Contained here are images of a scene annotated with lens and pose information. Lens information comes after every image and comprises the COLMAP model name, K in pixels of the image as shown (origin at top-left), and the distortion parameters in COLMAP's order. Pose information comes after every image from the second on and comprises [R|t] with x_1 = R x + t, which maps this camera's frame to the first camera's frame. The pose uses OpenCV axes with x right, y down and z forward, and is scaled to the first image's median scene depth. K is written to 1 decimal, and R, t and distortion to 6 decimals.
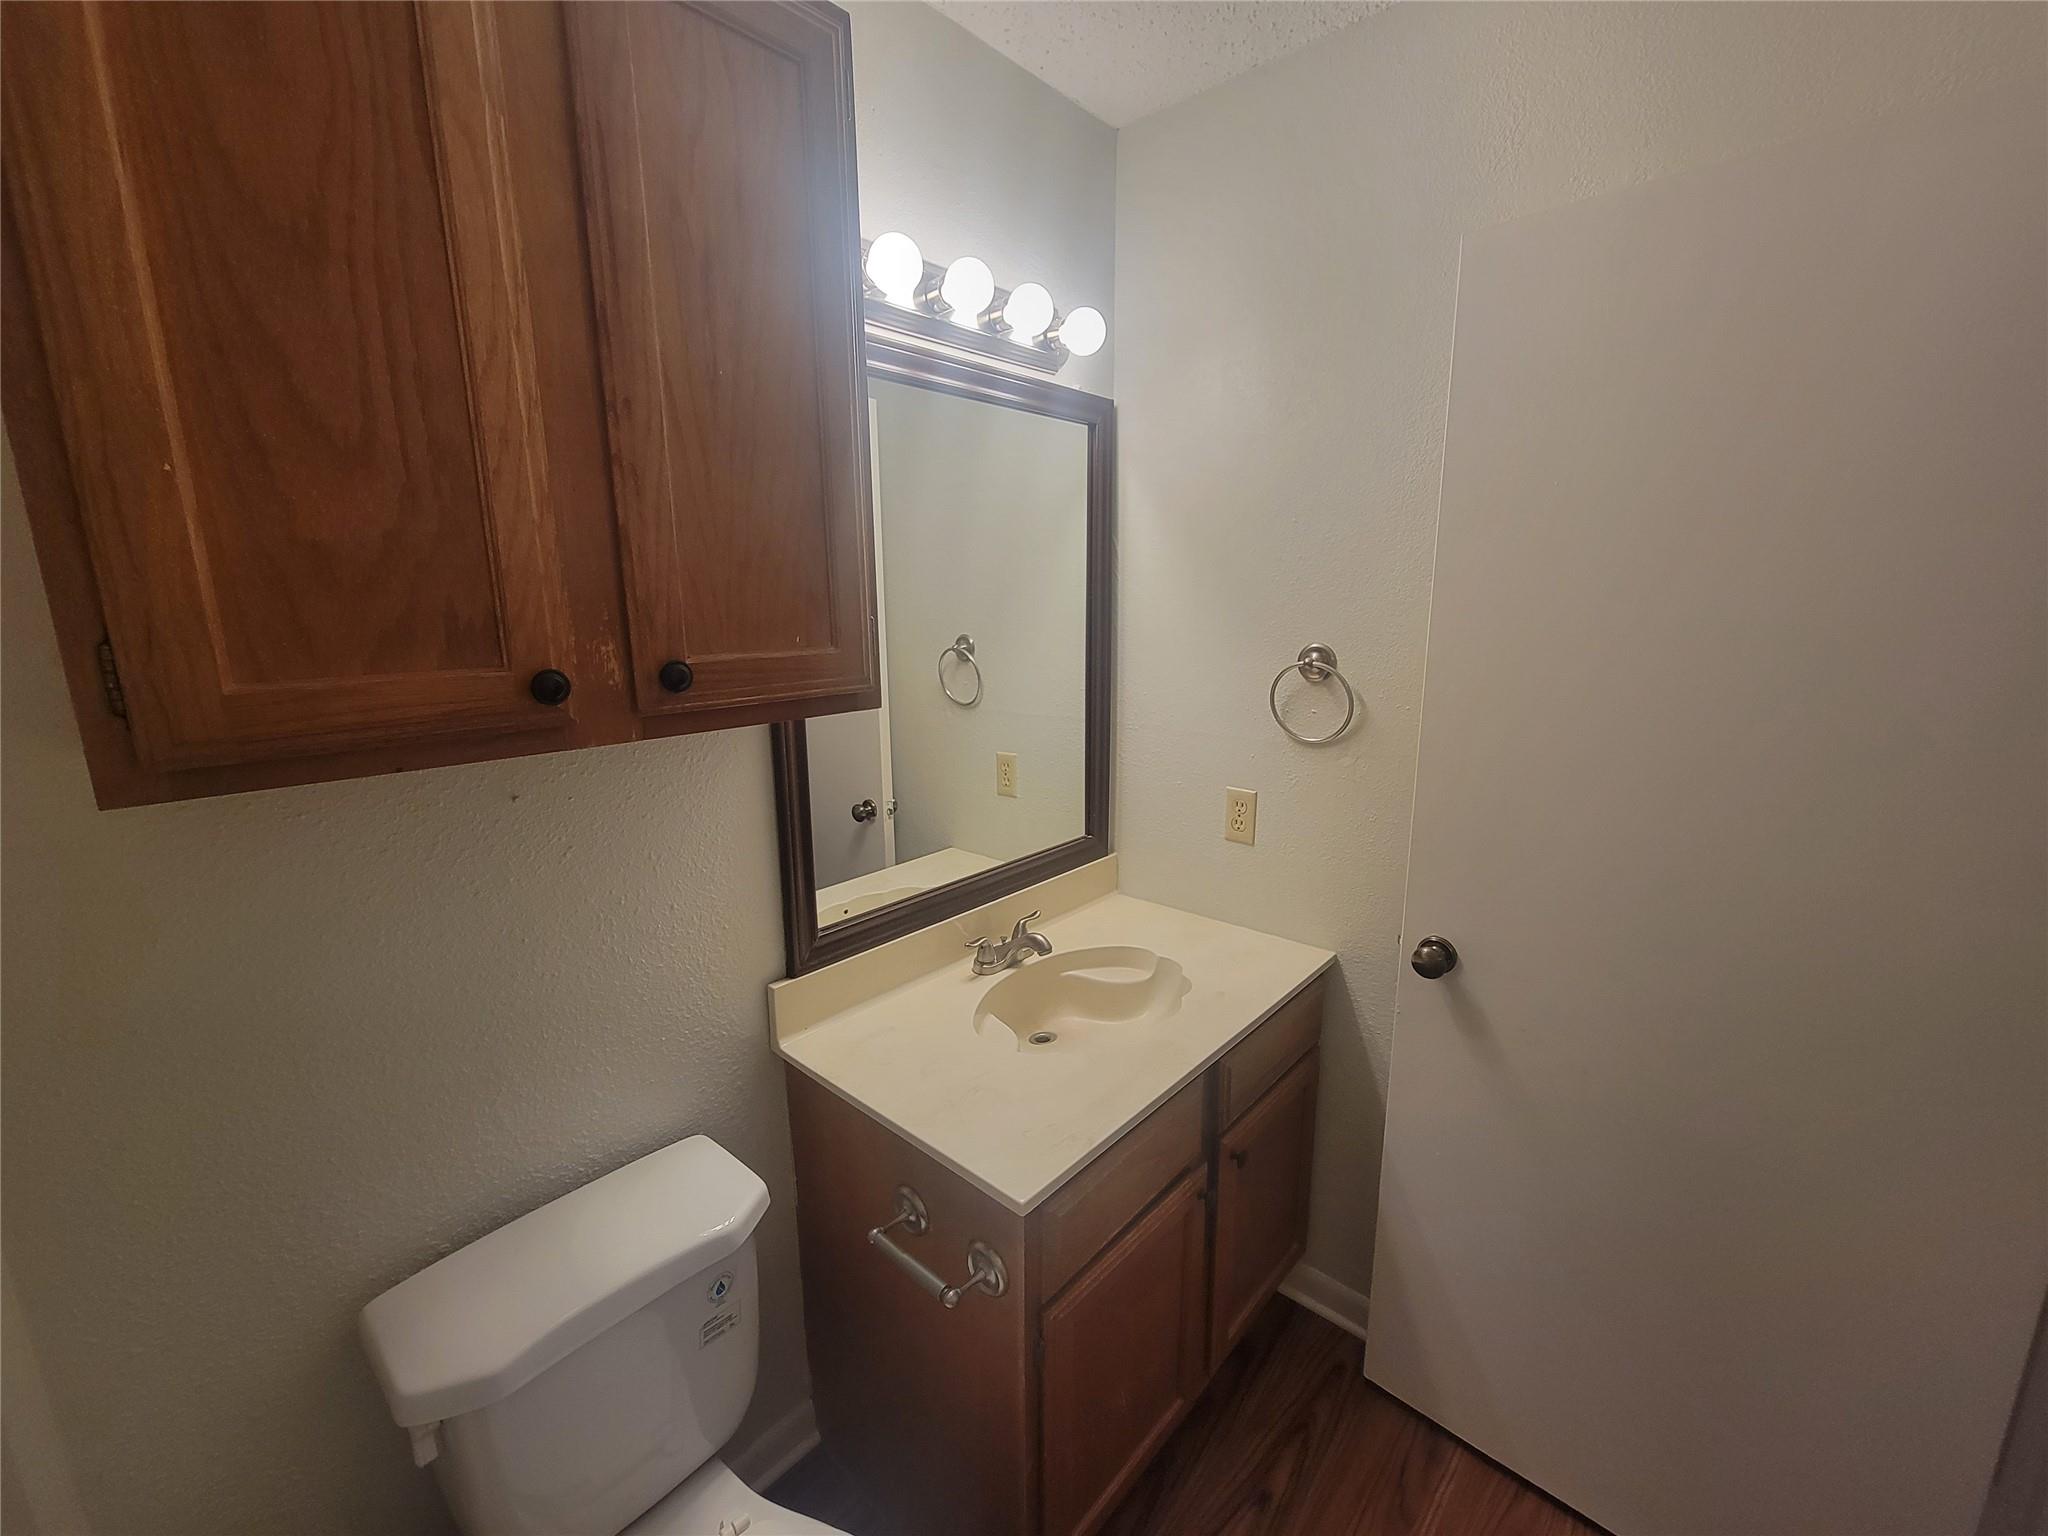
lens RADIAL K [[838.3, 0, 1010.8], [0, 838.3, 774.0], [0, 0, 1]] dist [0.000594, 0.000055]
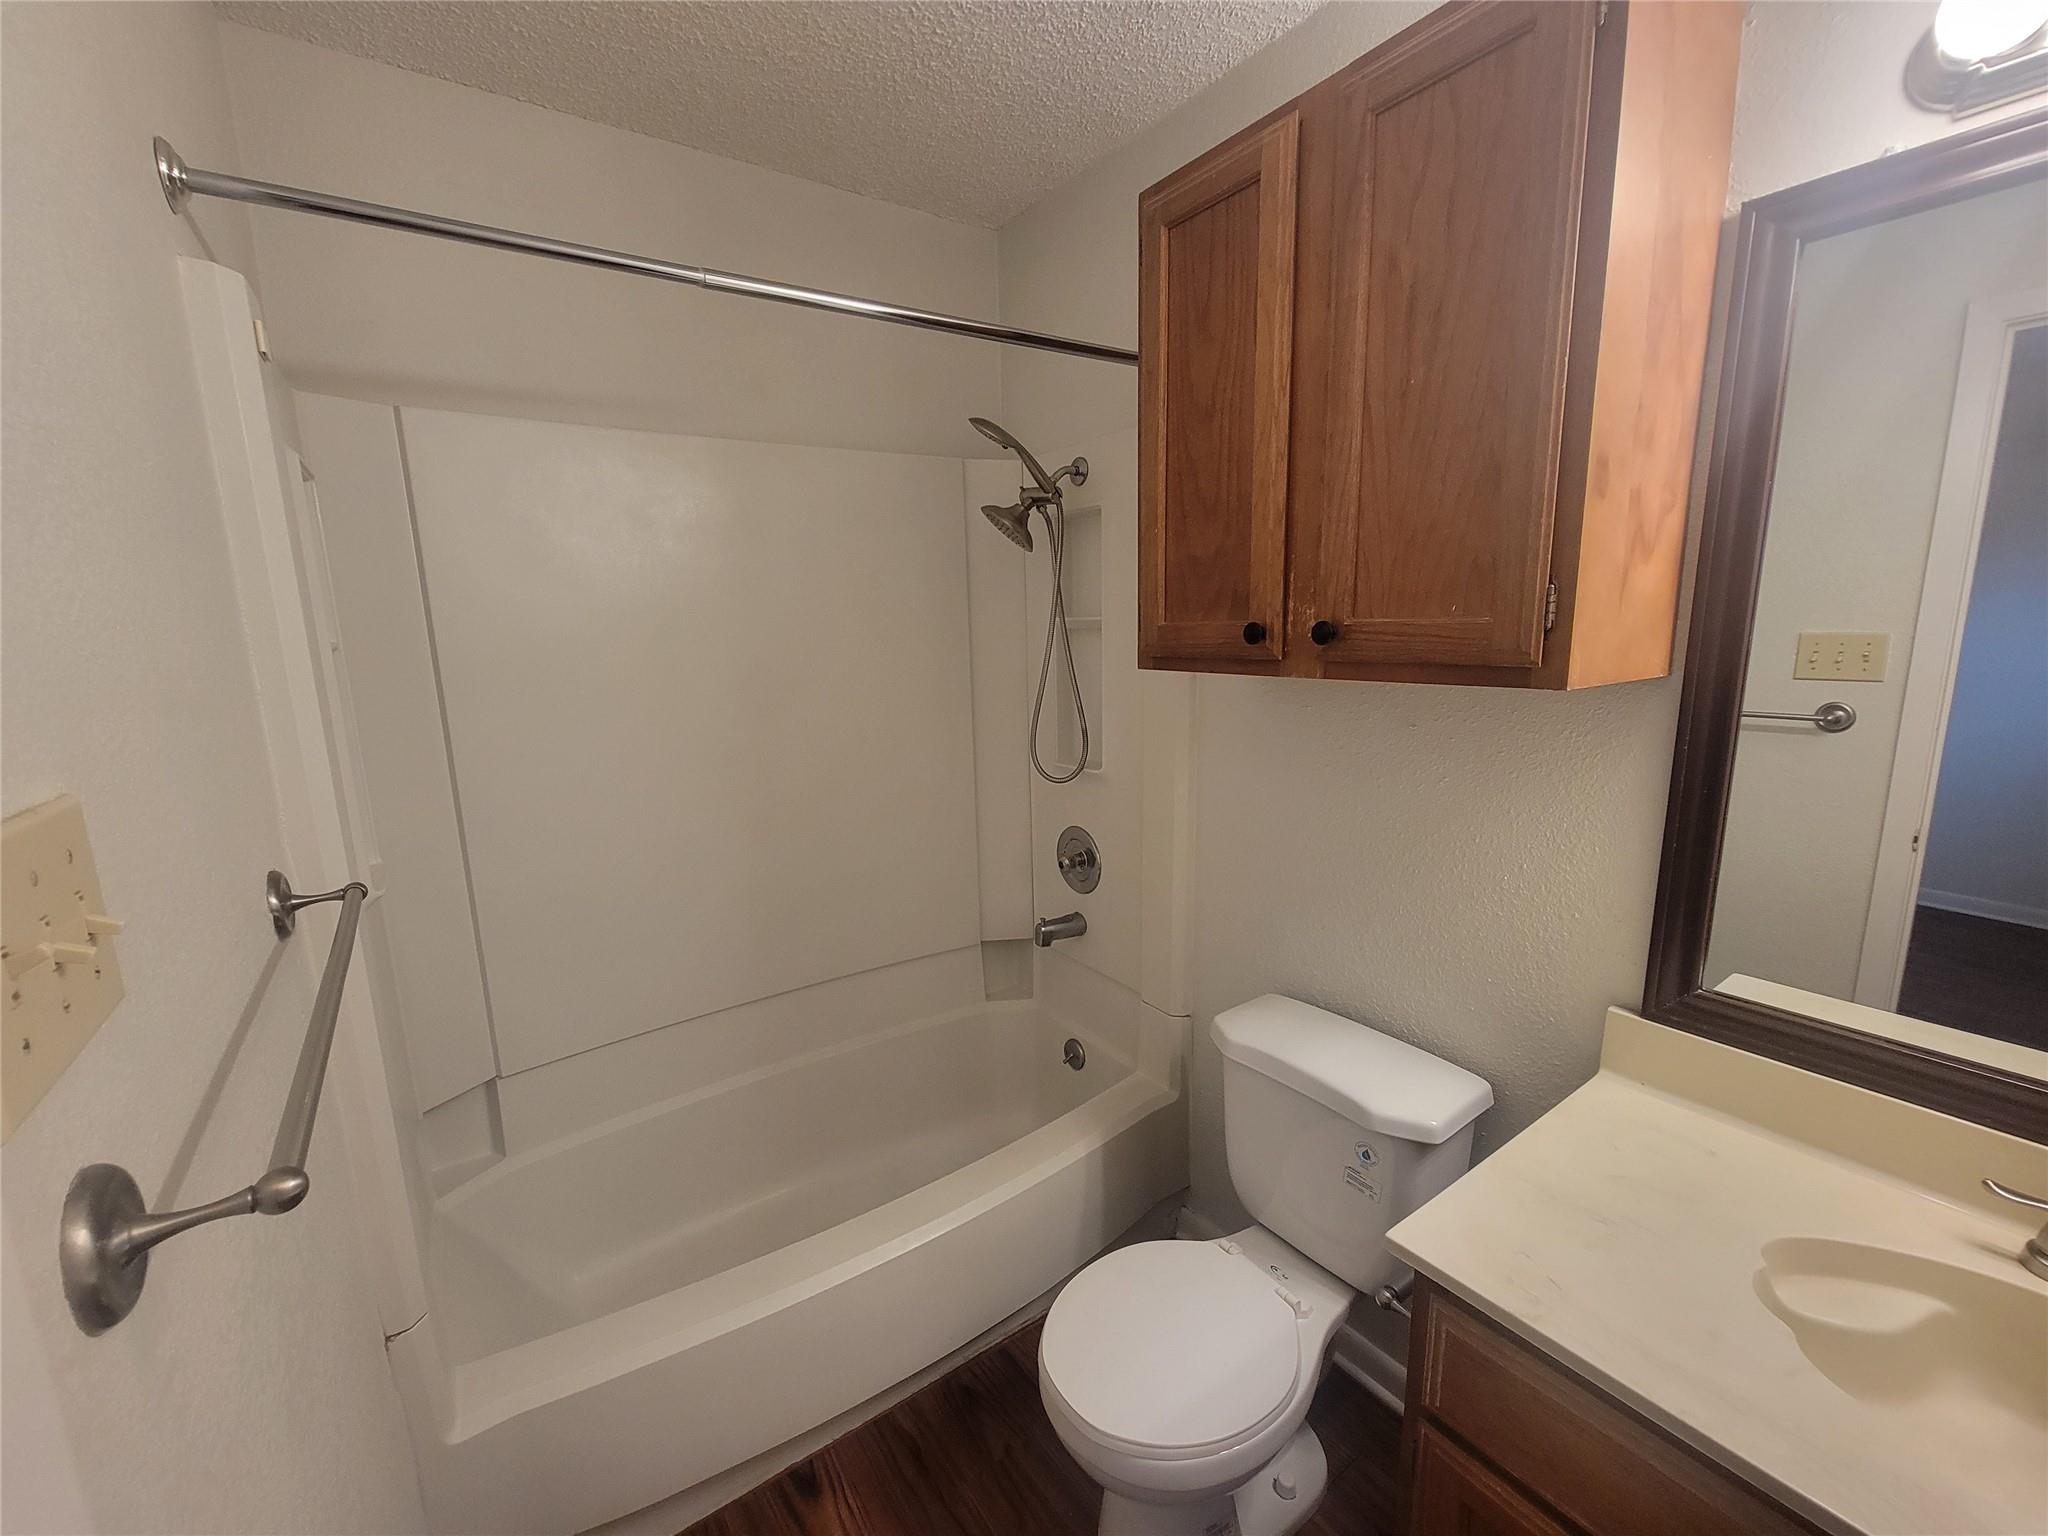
lens RADIAL K [[838.3, 0, 1010.8], [0, 838.3, 774.0], [0, 0, 1]] dist [0.000594, 0.000055]
pose [[-0.221713, 0.195270, -0.955360, 1.196601], [-0.178403, 0.955084, 0.236616, -0.144203], [0.958653, 0.222900, -0.176918, 0.905155]]
